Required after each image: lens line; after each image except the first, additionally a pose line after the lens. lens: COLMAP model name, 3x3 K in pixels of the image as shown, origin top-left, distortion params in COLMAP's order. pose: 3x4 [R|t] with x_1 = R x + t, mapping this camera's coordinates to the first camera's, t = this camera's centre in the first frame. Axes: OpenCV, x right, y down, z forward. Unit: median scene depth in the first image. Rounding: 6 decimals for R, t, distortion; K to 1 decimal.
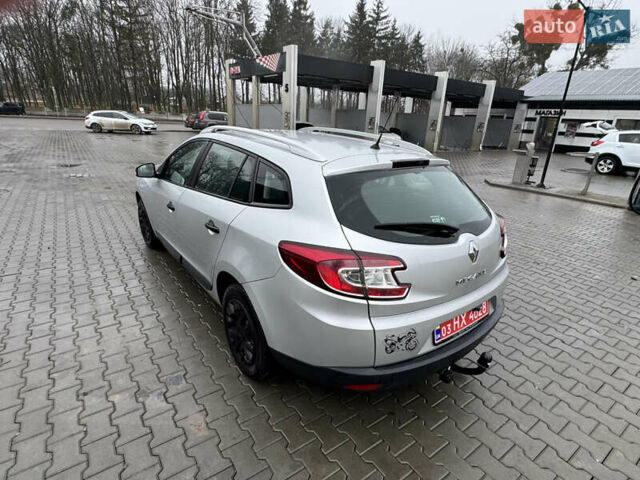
lens RADIAL K [[349.5, 0, 320.0], [0, 349.5, 240.0], [0, 0, 1]] dist [-0.000379, 0.000249]
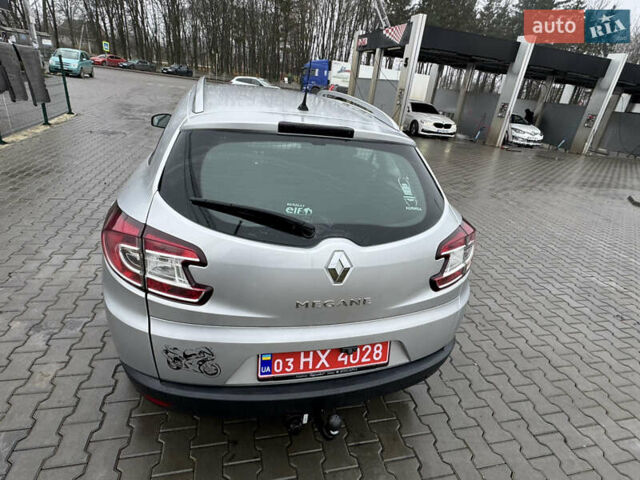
lens RADIAL K [[350.2, 0, 317.0], [0, 350.2, 237.0], [0, 0, 1]] dist [-0.000275, -0.000825]
pose [[0.925427, 0.209128, -0.315991, 0.063262], [-0.194789, 0.977843, 0.076684, -0.007036], [0.325026, -0.009413, 0.945658, 0.036903]]
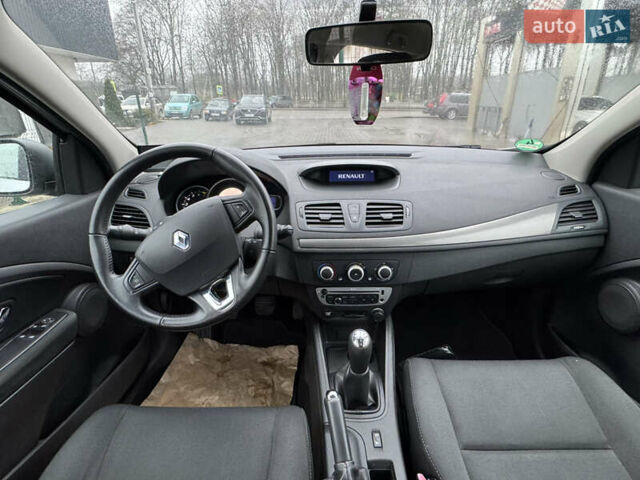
lens RADIAL K [[350.2, 0, 317.0], [0, 350.2, 237.0], [0, 0, 1]] dist [-0.000275, -0.000825]
pose [[0.798200, 0.173162, -0.576968, -0.037315], [-0.161922, 0.984219, 0.071378, -0.046773], [0.580222, 0.036450, 0.813642, 0.202721]]
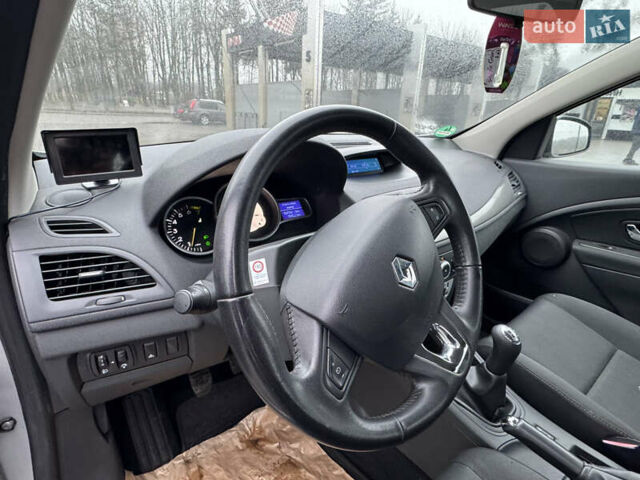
lens RADIAL K [[350.2, 0, 317.0], [0, 350.2, 237.0], [0, 0, 1]] dist [-0.000275, -0.000825]
pose [[0.999666, -0.020865, 0.015238, -0.080123], [0.020743, 0.999752, 0.008131, -0.043576], [-0.015404, -0.007812, 0.999851, 0.203552]]
